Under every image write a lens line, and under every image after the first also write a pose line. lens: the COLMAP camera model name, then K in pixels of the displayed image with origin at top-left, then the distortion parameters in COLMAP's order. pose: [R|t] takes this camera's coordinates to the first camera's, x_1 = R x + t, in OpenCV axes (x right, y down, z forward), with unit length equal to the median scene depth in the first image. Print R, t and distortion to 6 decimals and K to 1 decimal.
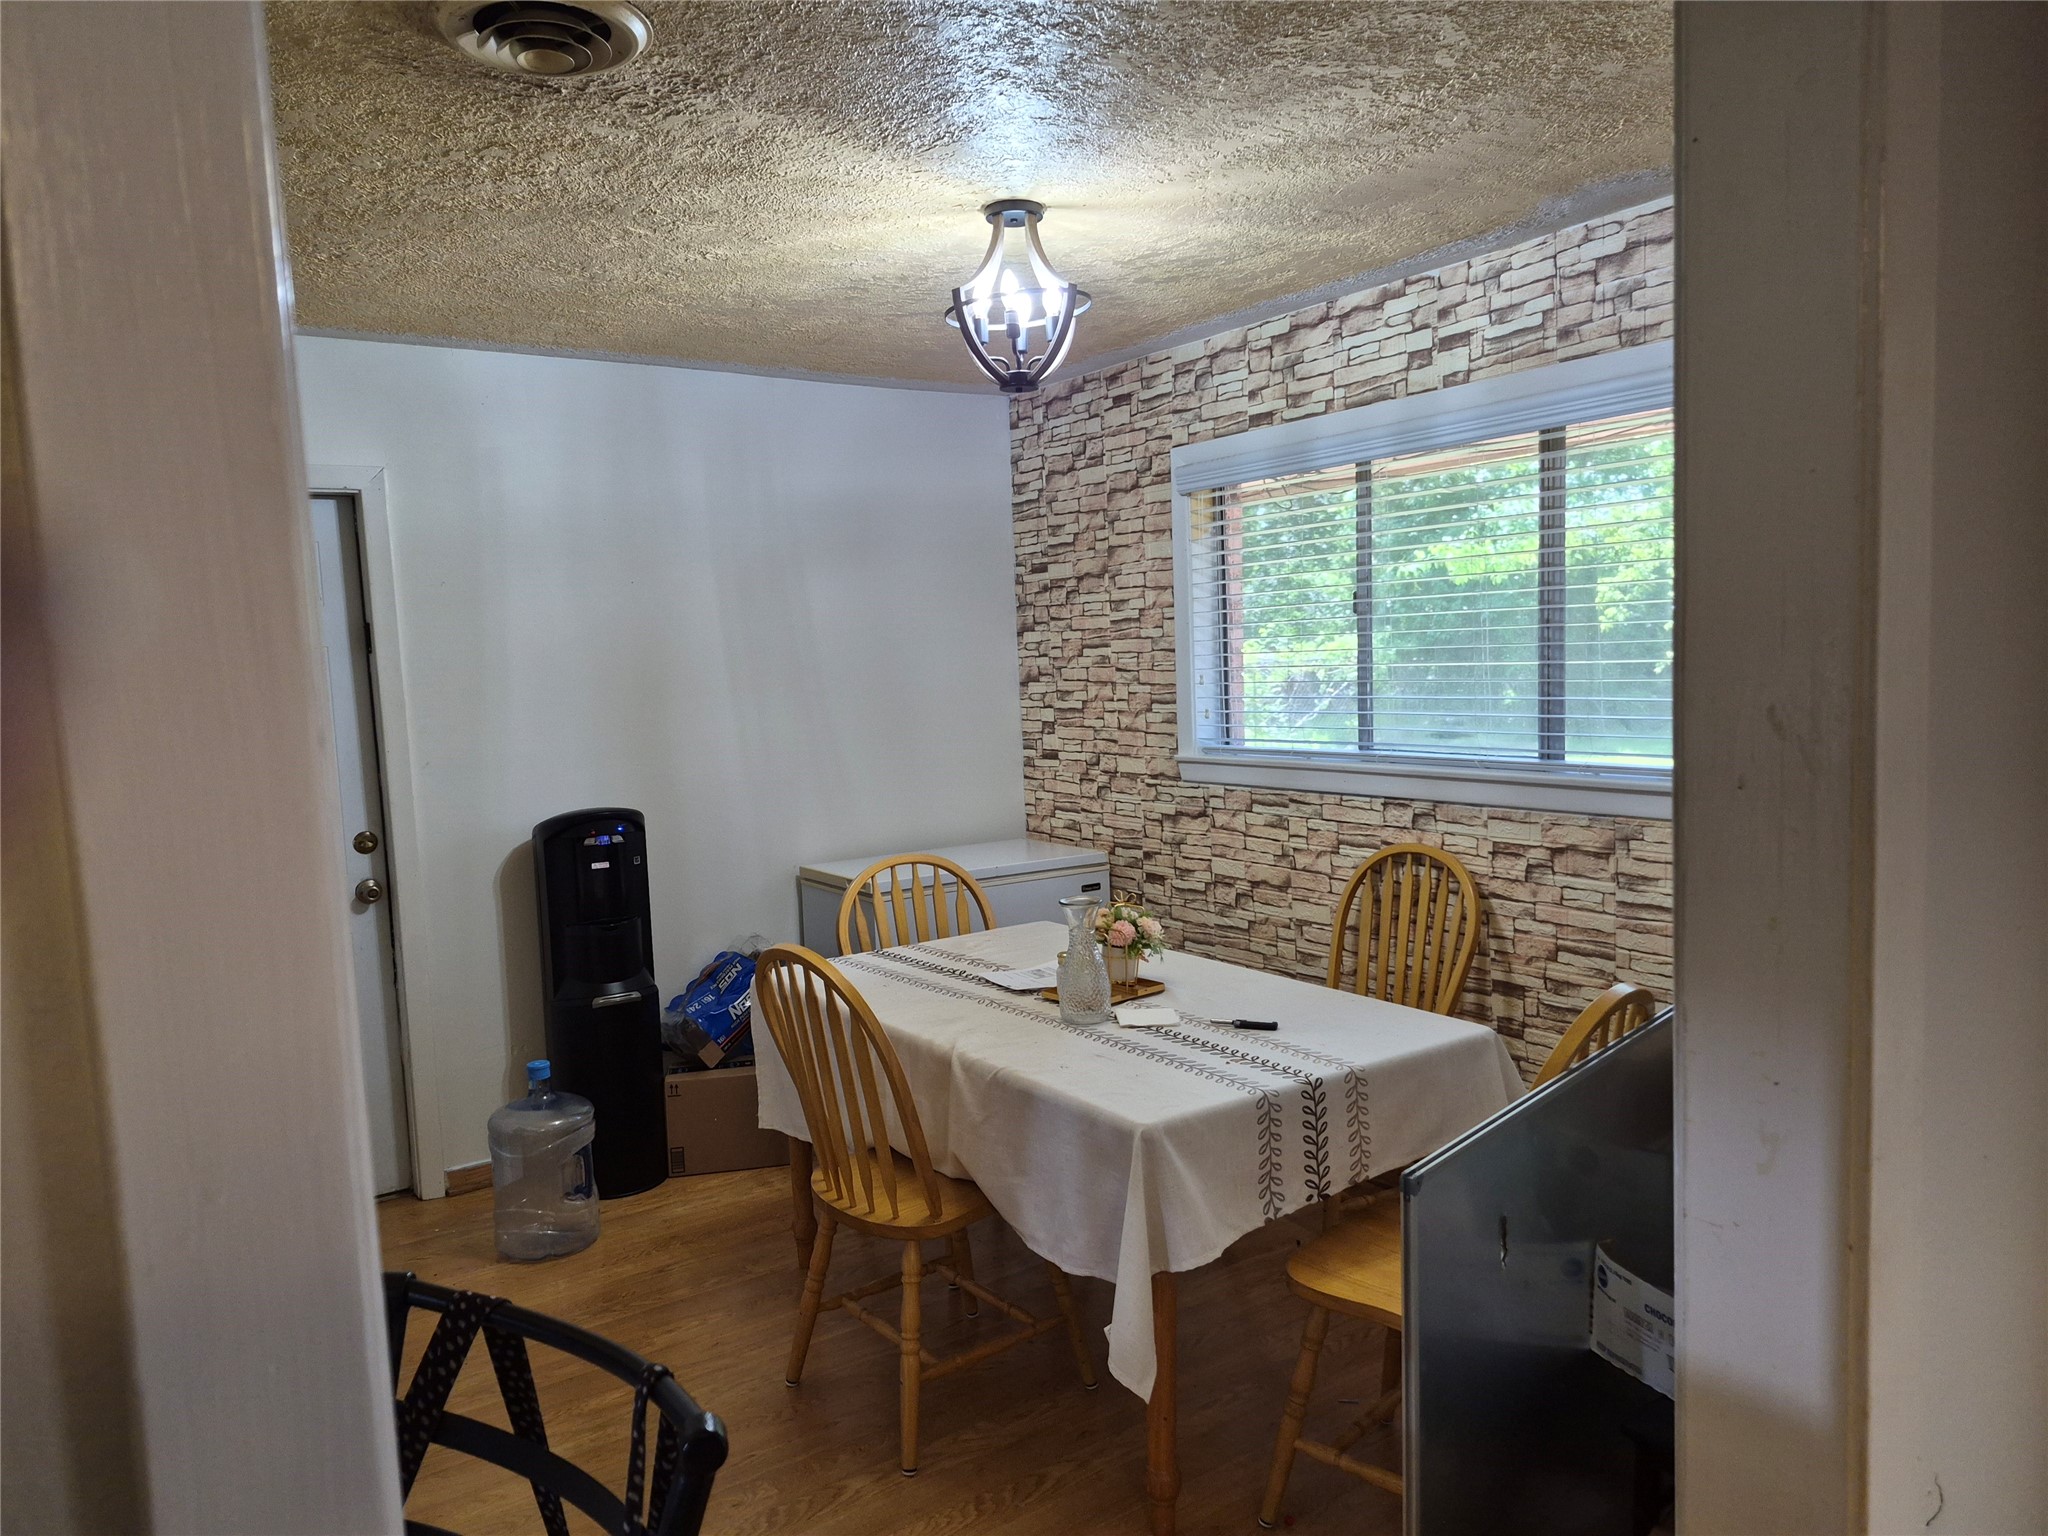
lens RADIAL K [[1443.4, 0, 1024.0], [0, 1443.4, 768.0], [0, 0, 1]] dist [0.090334, -0.001441]
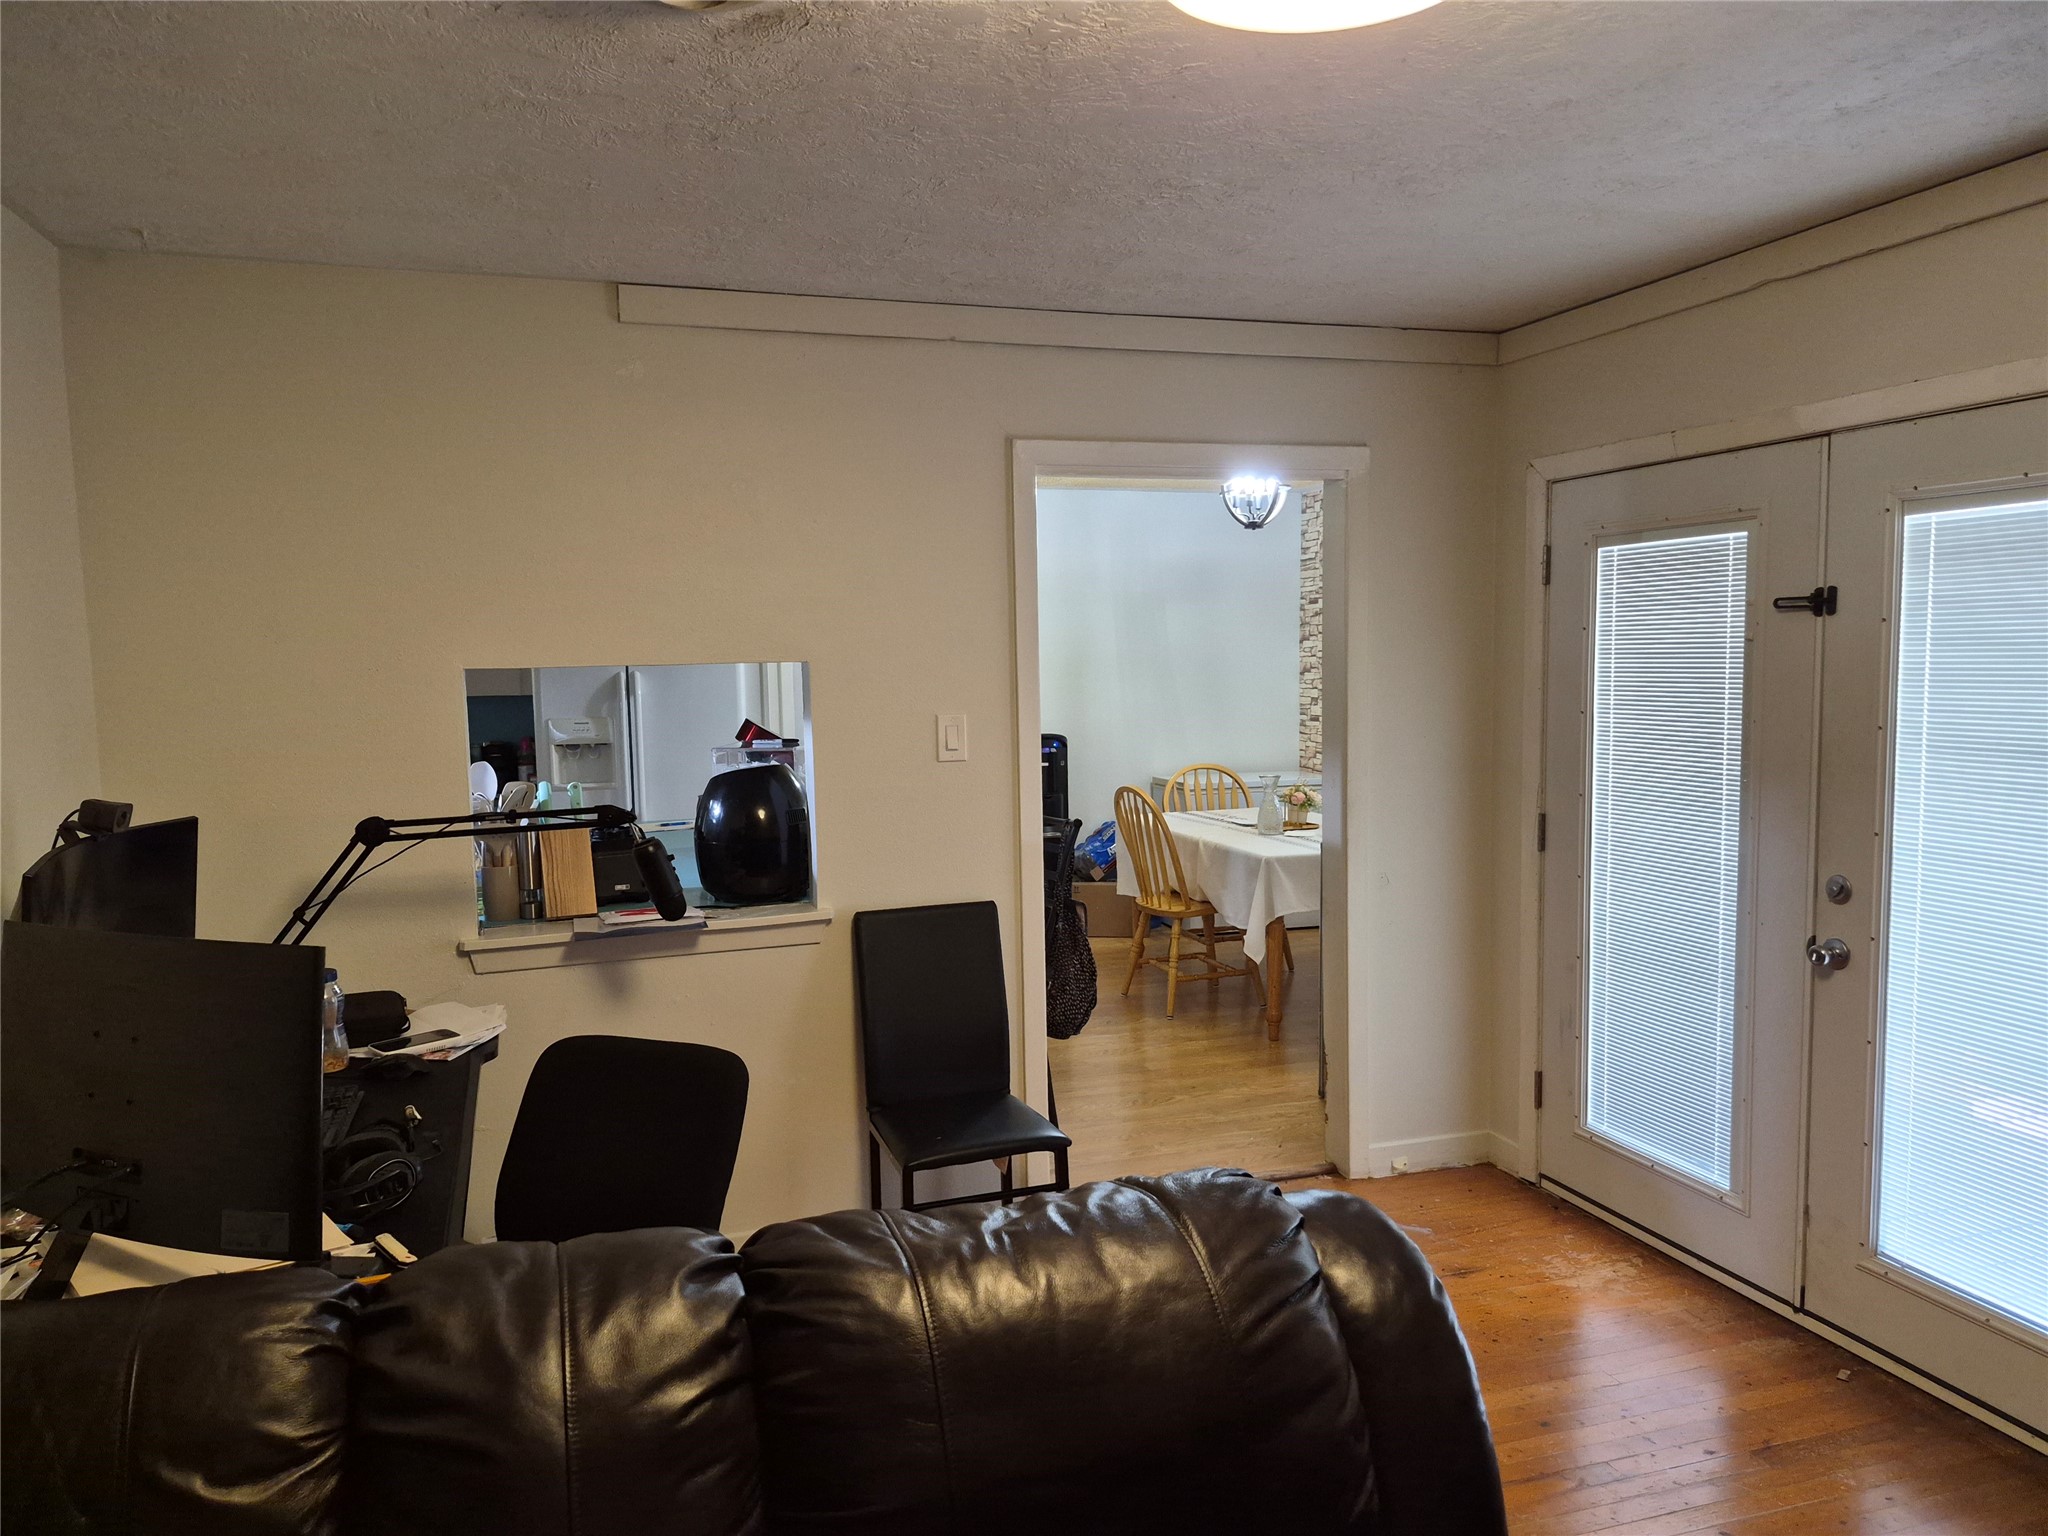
lens RADIAL K [[1443.4, 0, 1024.0], [0, 1443.4, 768.0], [0, 0, 1]] dist [0.090334, -0.001441]
pose [[0.958308, 0.050766, -0.281193, 0.208298], [-0.049714, 0.998704, 0.010880, 0.056204], [0.281381, 0.003553, 0.959590, -0.793332]]
